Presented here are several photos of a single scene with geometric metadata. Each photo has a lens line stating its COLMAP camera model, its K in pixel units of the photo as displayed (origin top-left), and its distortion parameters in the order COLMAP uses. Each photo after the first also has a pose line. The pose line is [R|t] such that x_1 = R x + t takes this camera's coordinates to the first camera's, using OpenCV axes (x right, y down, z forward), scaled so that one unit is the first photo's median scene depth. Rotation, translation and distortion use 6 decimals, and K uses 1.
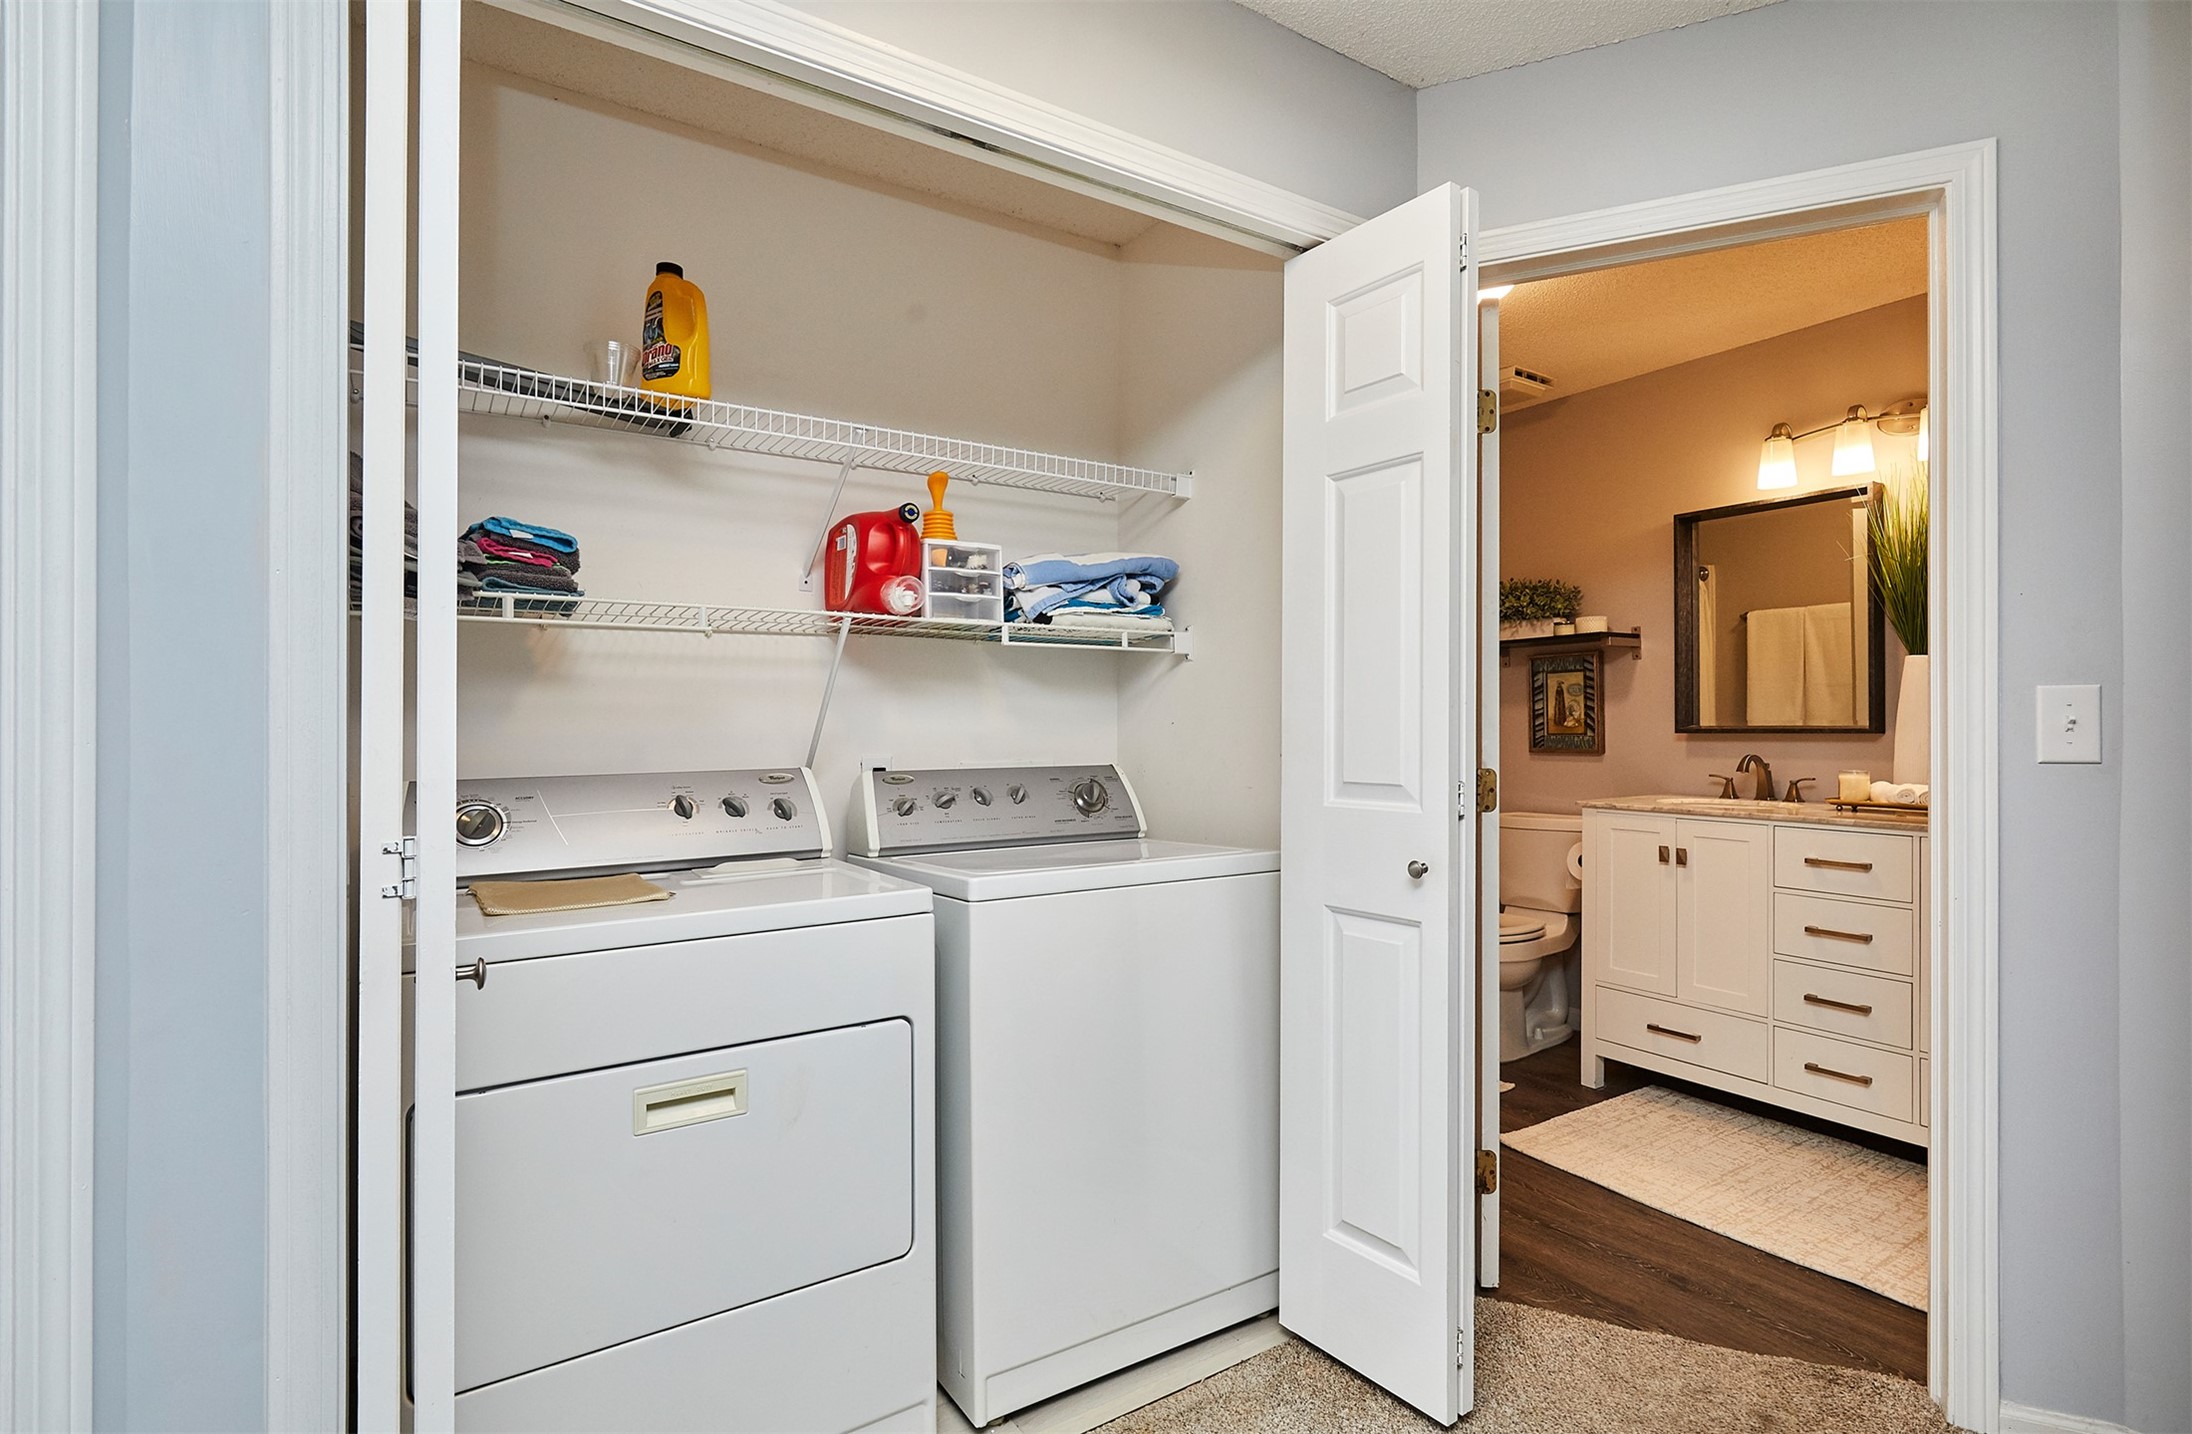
lens RADIAL K [[1048.6, 0, 1090.0], [0, 1048.6, 728.1], [0, 0, 1]] dist [-0.000009, 0.000207]
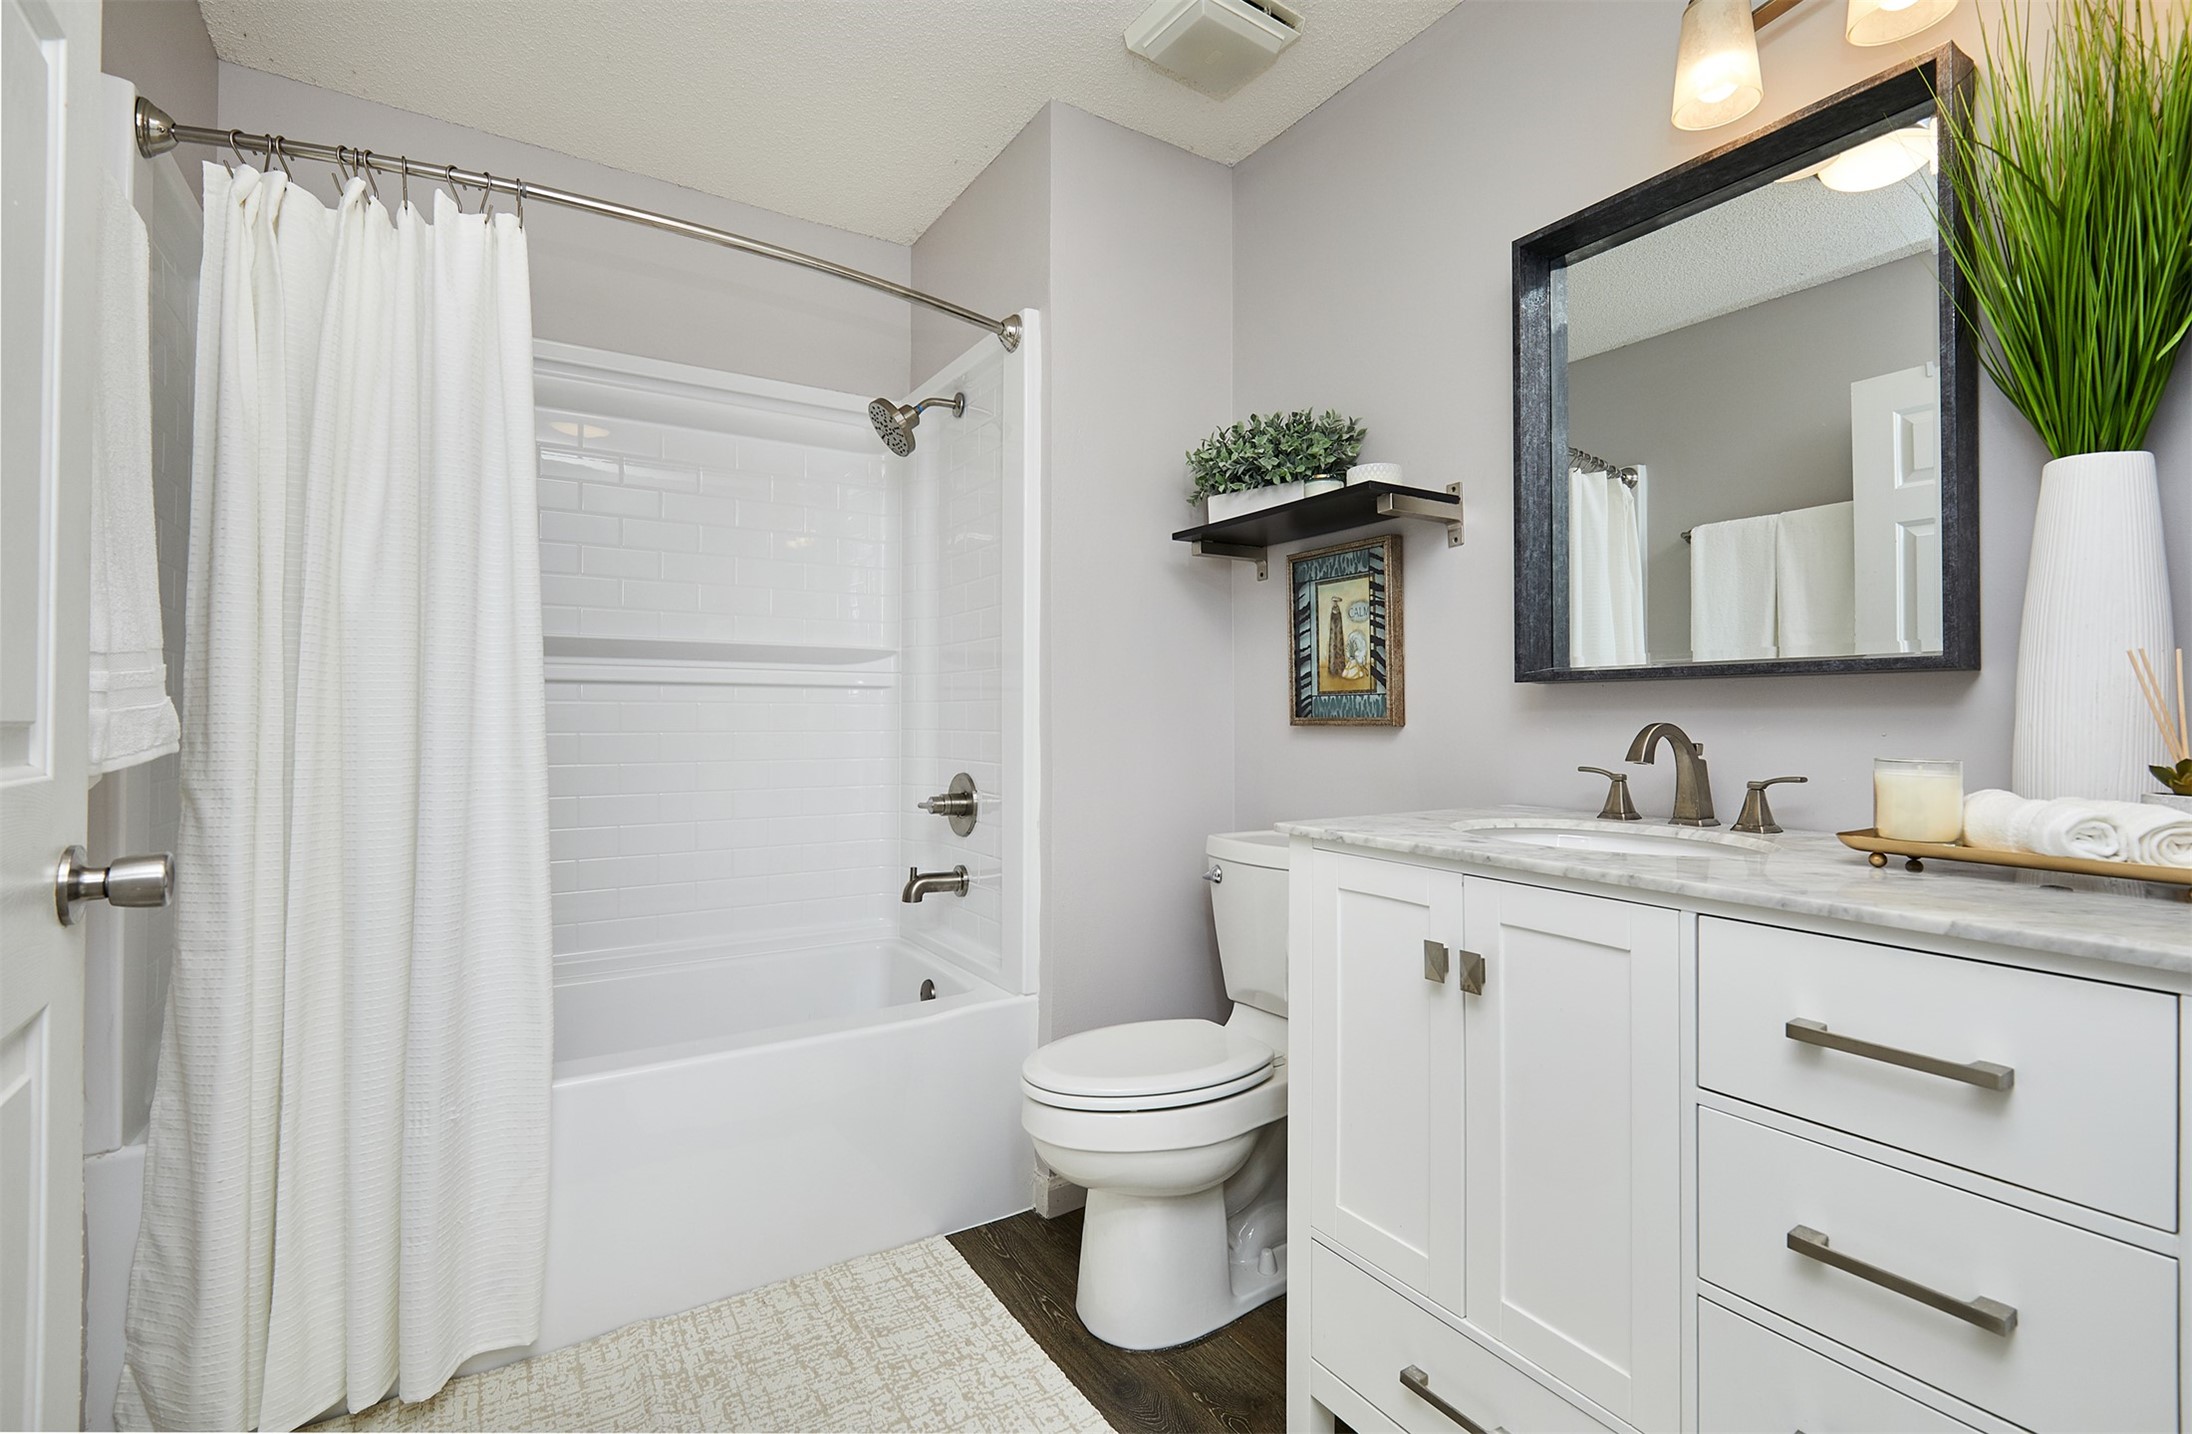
lens RADIAL K [[977.9, 0, 1102.6], [0, 977.9, 701.5], [0, 0, 1]] dist [0.002208, 0.000870]
pose [[0.999968, 0.007556, -0.002640, 0.341890], [-0.007600, 0.999826, -0.017064, 0.021429], [0.002511, 0.017083, 0.999851, 0.505370]]
